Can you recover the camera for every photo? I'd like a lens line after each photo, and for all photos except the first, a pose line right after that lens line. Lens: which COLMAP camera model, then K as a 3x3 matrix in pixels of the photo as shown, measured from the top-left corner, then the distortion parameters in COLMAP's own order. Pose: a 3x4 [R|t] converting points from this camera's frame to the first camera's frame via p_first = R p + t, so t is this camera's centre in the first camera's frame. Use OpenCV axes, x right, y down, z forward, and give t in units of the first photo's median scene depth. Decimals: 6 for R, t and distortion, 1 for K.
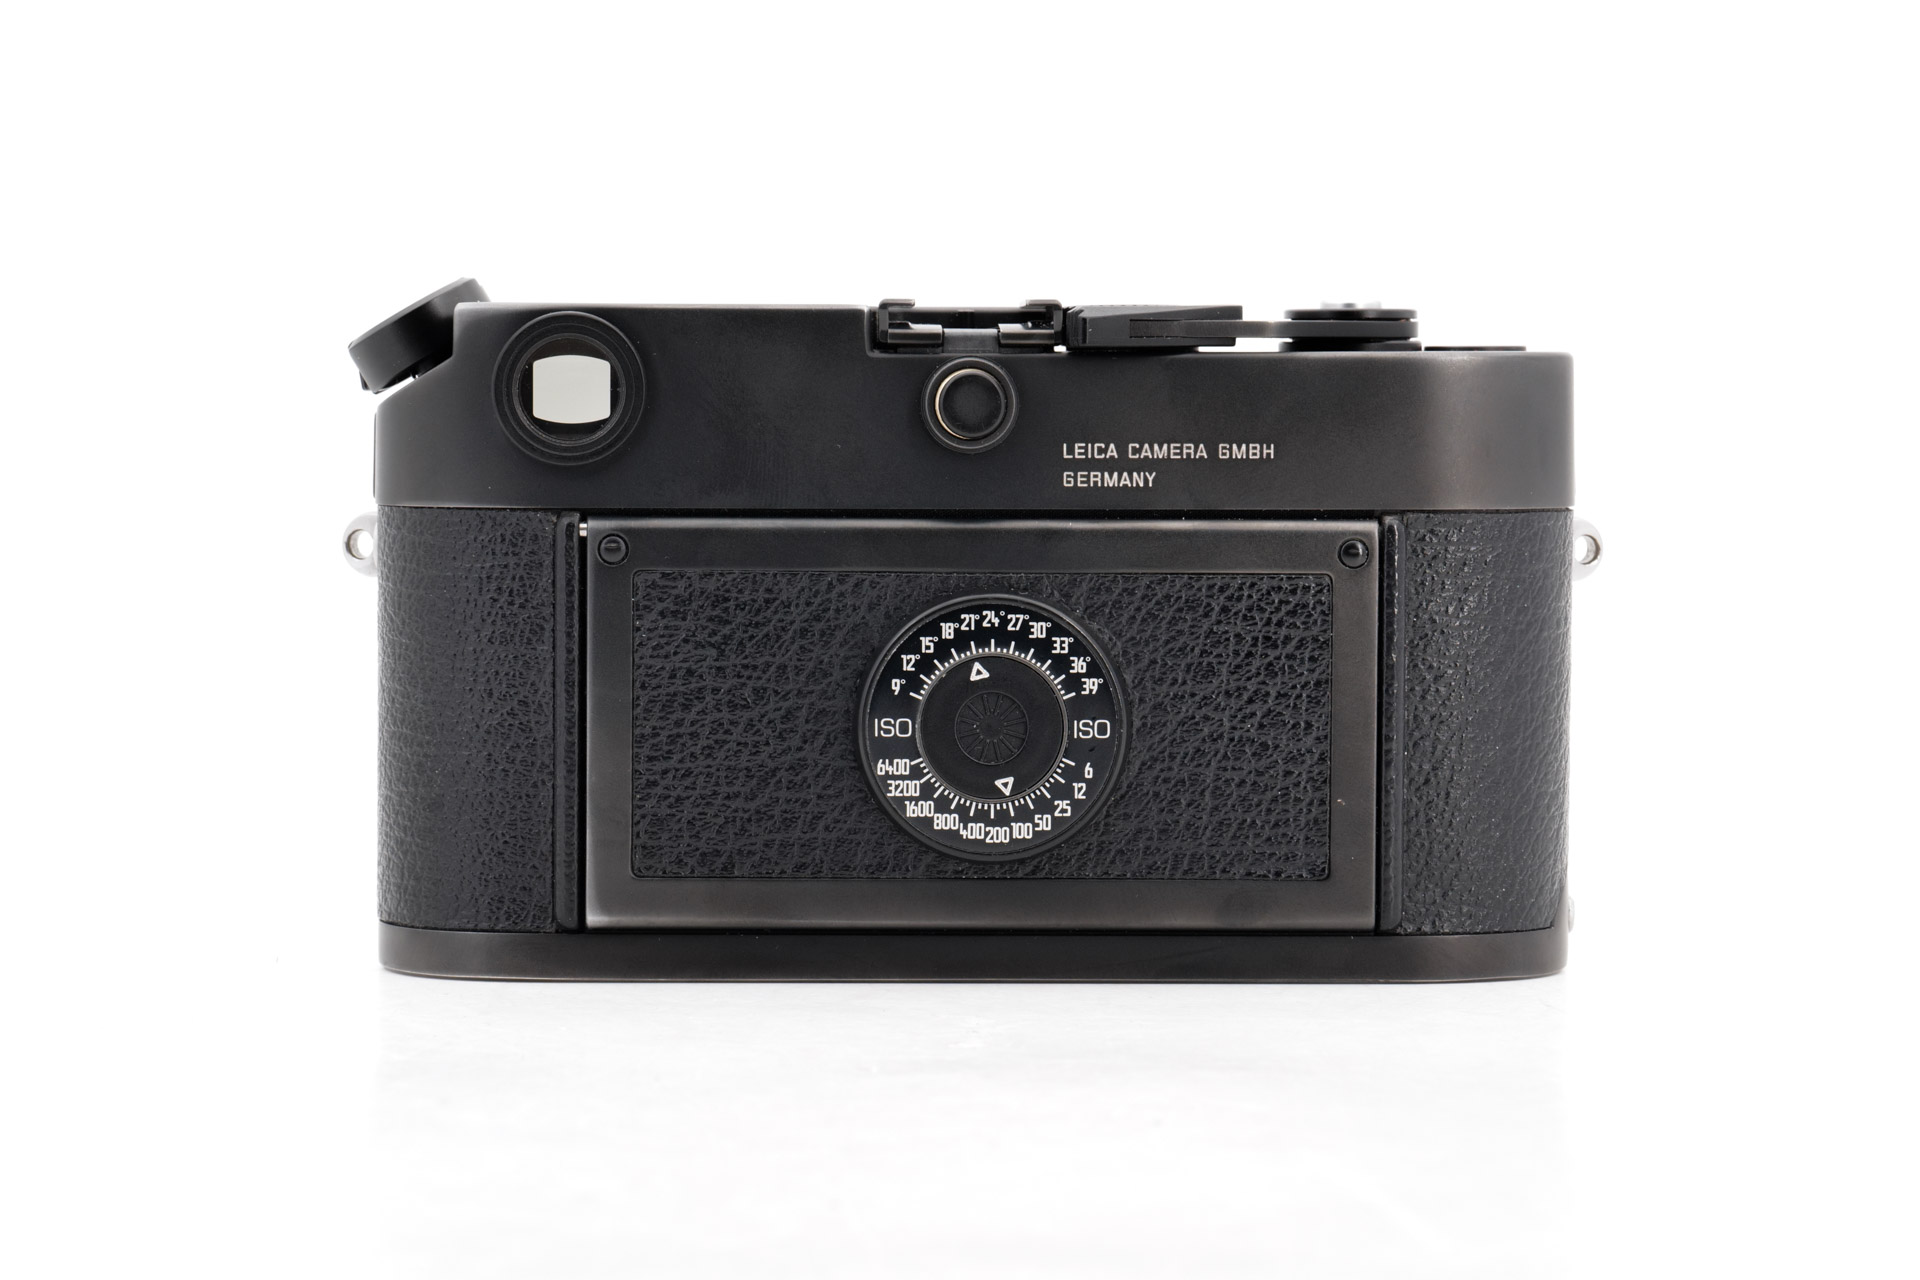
lens RADIAL K [[4735.3, 0, 960.0], [0, 4735.3, 640.0], [0, 0, 1]] dist [0.077902, 0.100012]
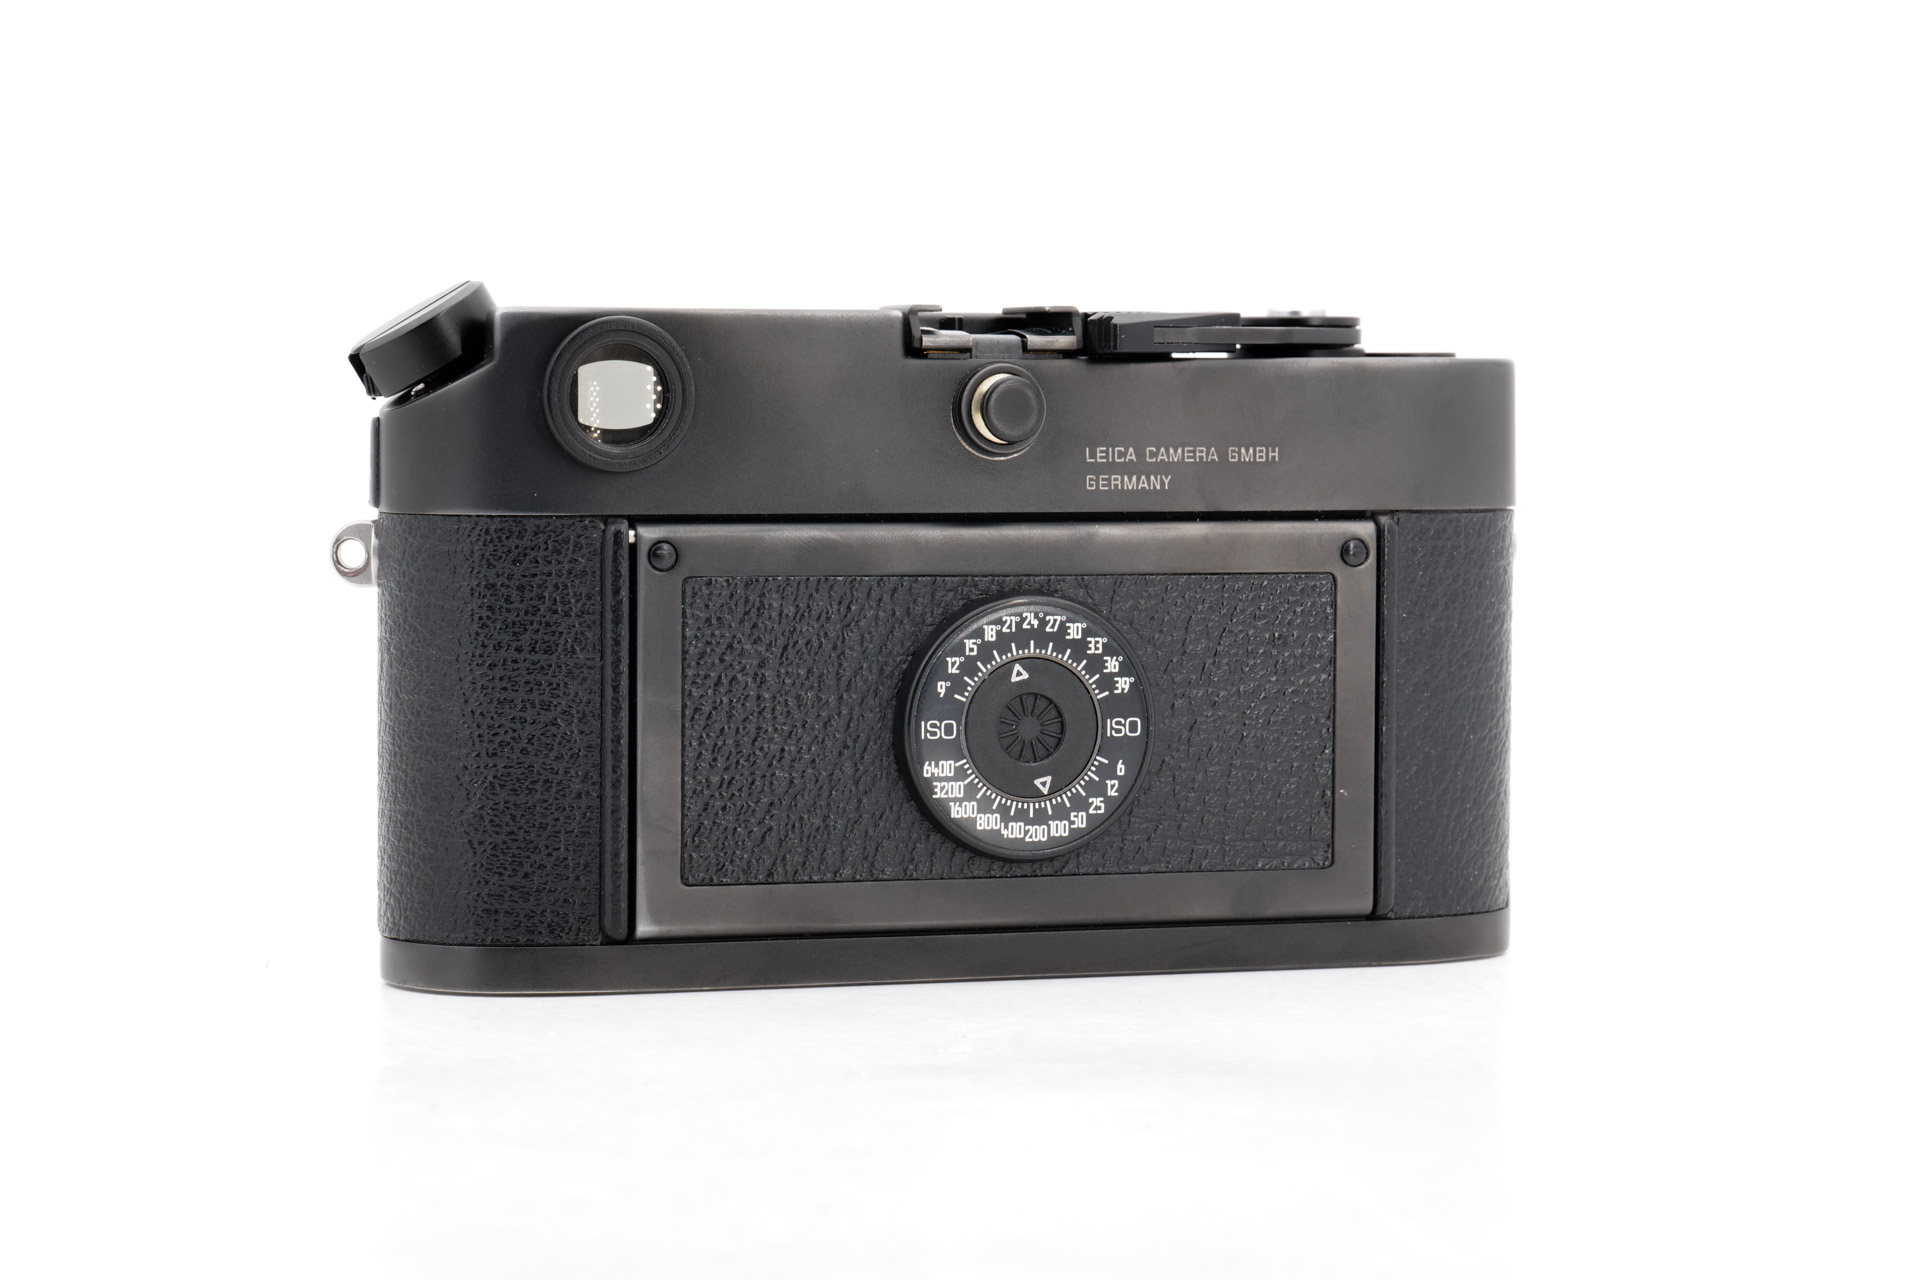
lens RADIAL K [[4735.3, 0, 960.0], [0, 4735.3, 640.0], [0, 0, 1]] dist [0.077902, 0.100012]
pose [[0.957987, -0.015630, 0.286384, -0.297683], [0.015790, 0.999874, 0.001751, -0.002306], [-0.286375, 0.002845, 0.958113, 0.031812]]
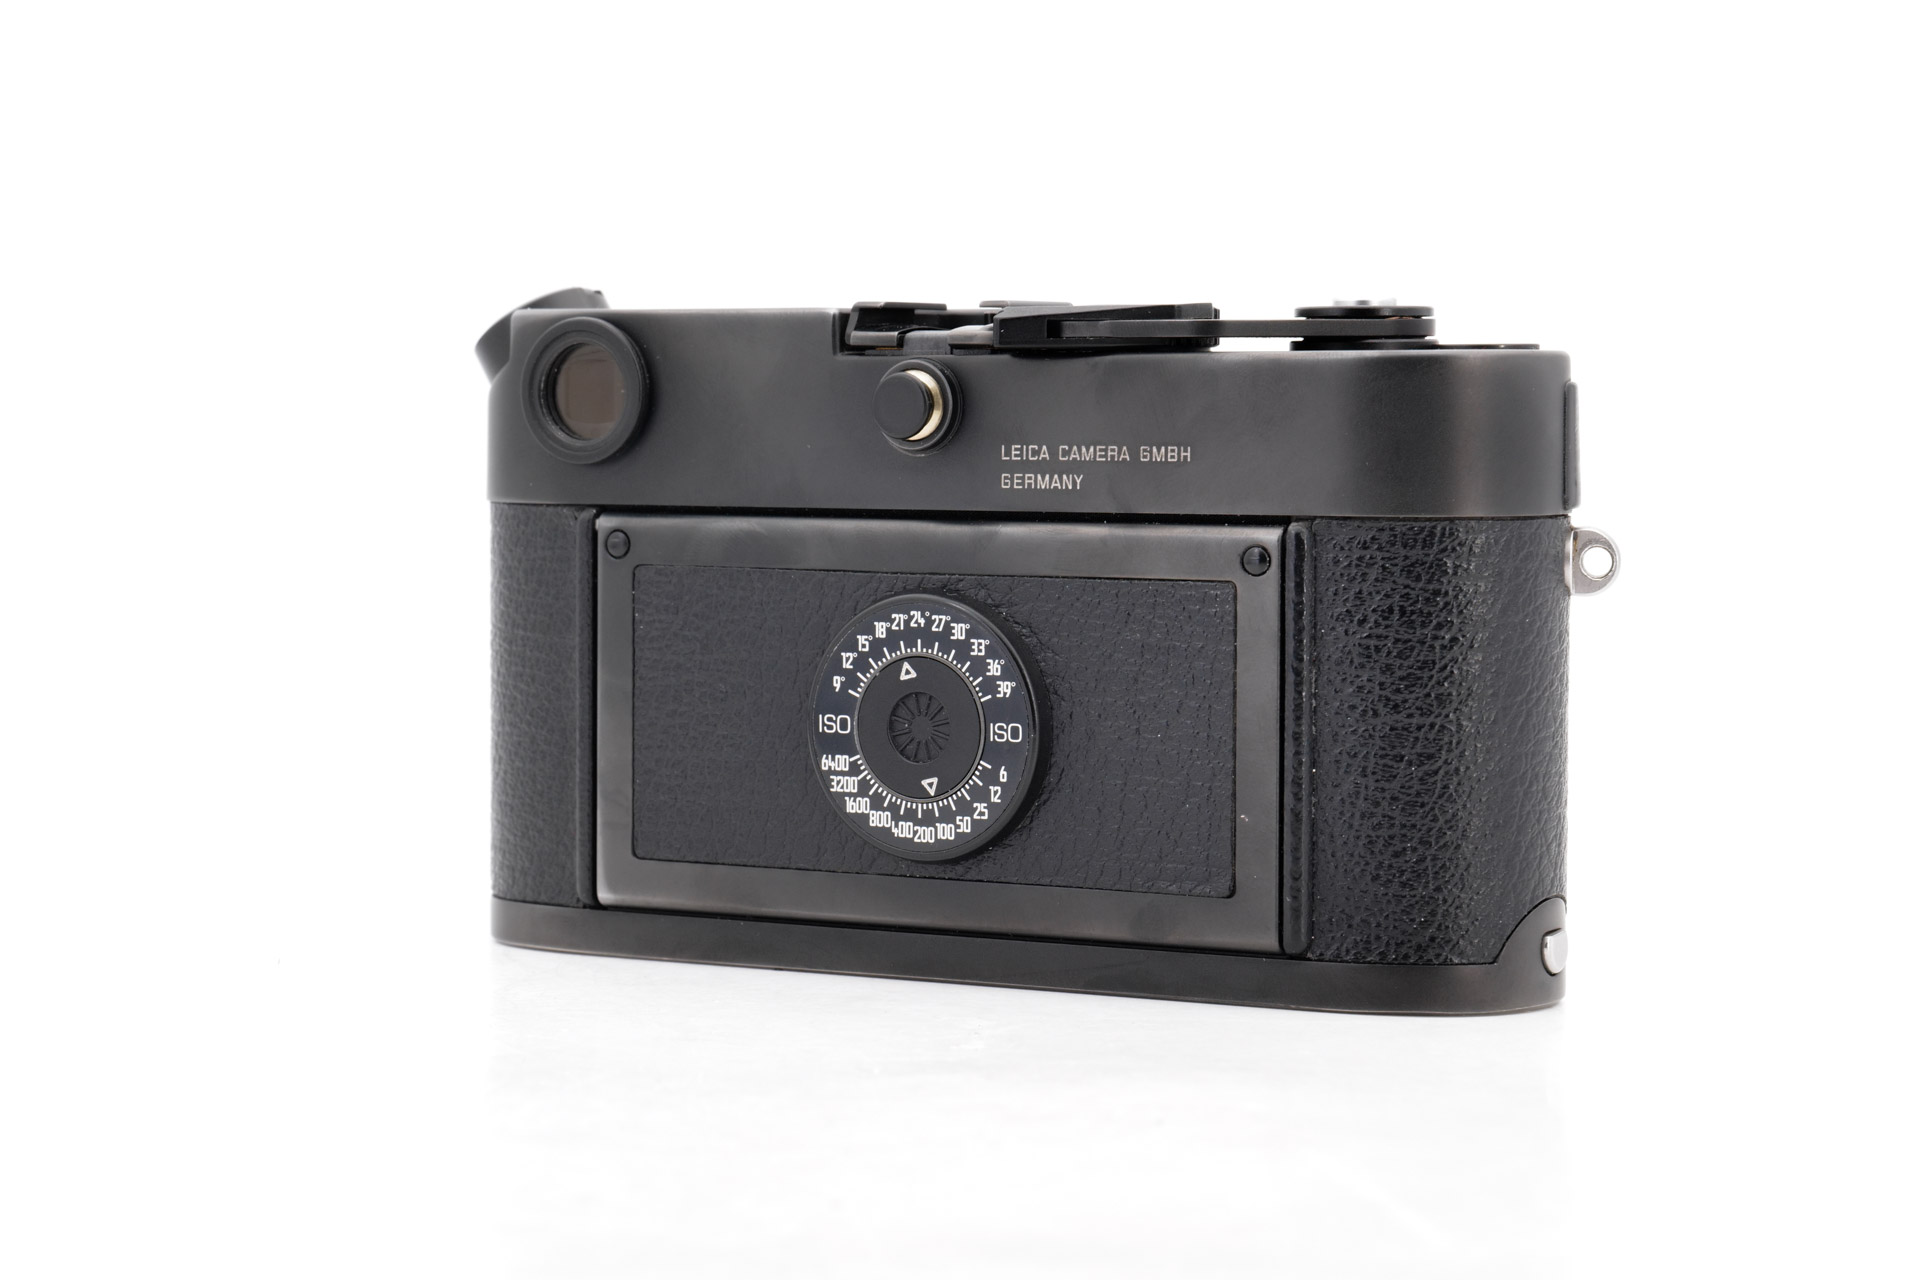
lens RADIAL K [[4735.3, 0, 960.0], [0, 4735.3, 640.0], [0, 0, 1]] dist [0.077902, 0.100012]
pose [[0.853085, 0.026356, -0.521106, 0.536144], [-0.026707, 0.999620, 0.006837, -0.007122], [0.521088, 0.008084, 0.853465, 0.146722]]
